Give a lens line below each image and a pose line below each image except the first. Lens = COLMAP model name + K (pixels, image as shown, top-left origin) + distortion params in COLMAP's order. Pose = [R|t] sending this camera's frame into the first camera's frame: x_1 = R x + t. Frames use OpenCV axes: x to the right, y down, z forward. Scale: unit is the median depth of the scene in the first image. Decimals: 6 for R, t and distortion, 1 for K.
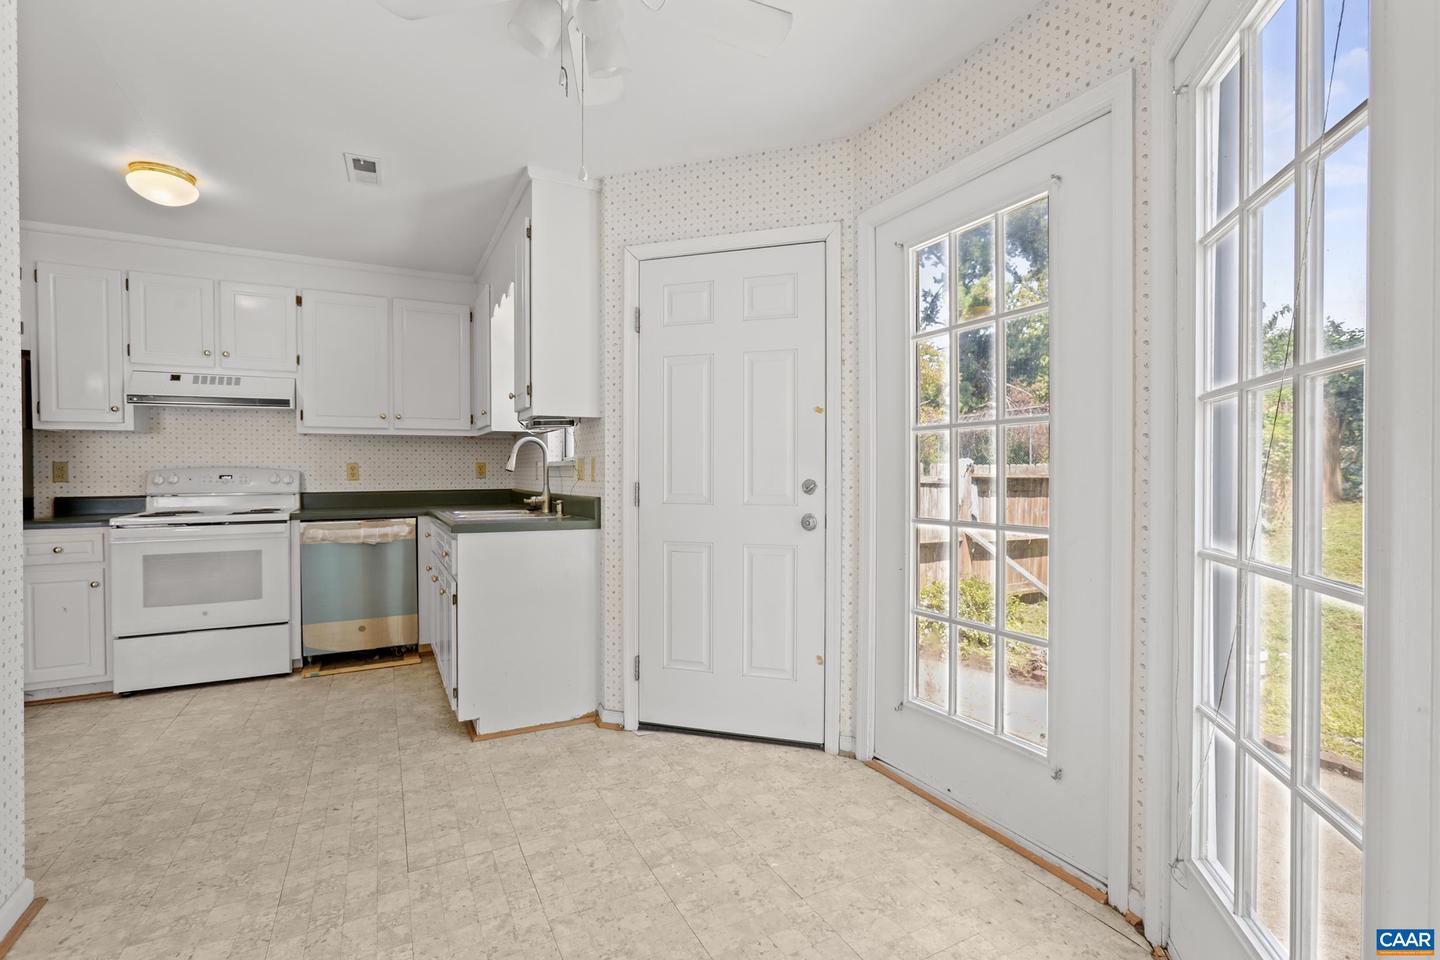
lens RADIAL K [[661.5, 0, 719.2], [0, 661.5, 485.3], [0, 0, 1]] dist [-0.032165, 0.020149]
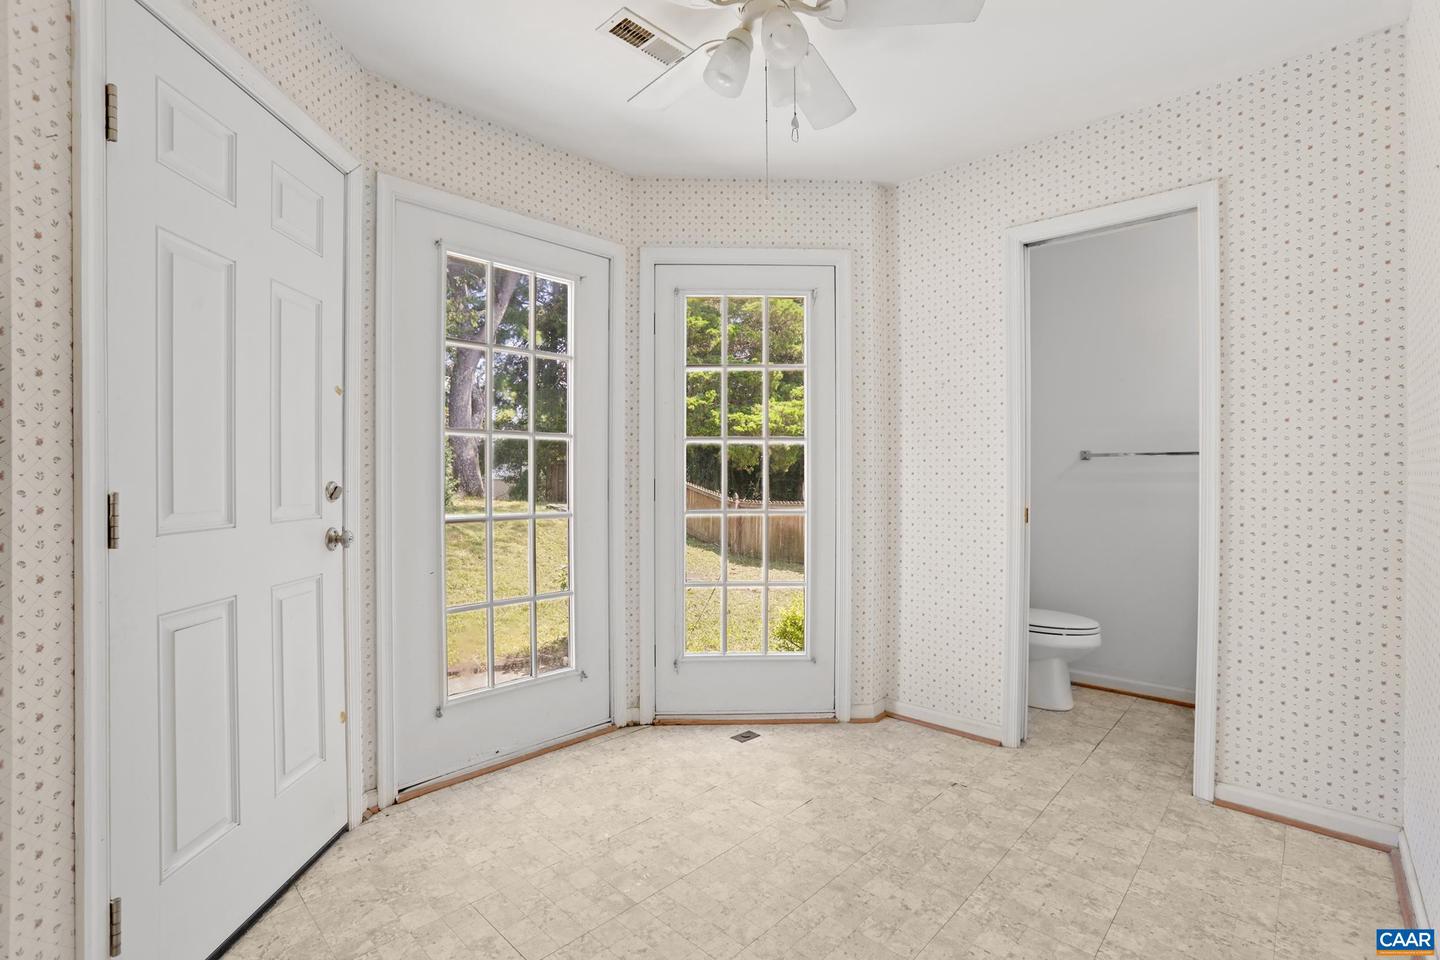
lens RADIAL K [[660.7, 0, 714.5], [0, 660.7, 471.2], [0, 0, 1]] dist [-0.054716, 0.021689]
pose [[-0.315519, 0.009860, 0.948868, -0.533047], [0.019096, 0.999809, -0.004039, -0.006758], [-0.948727, 0.016845, -0.315648, 0.623202]]
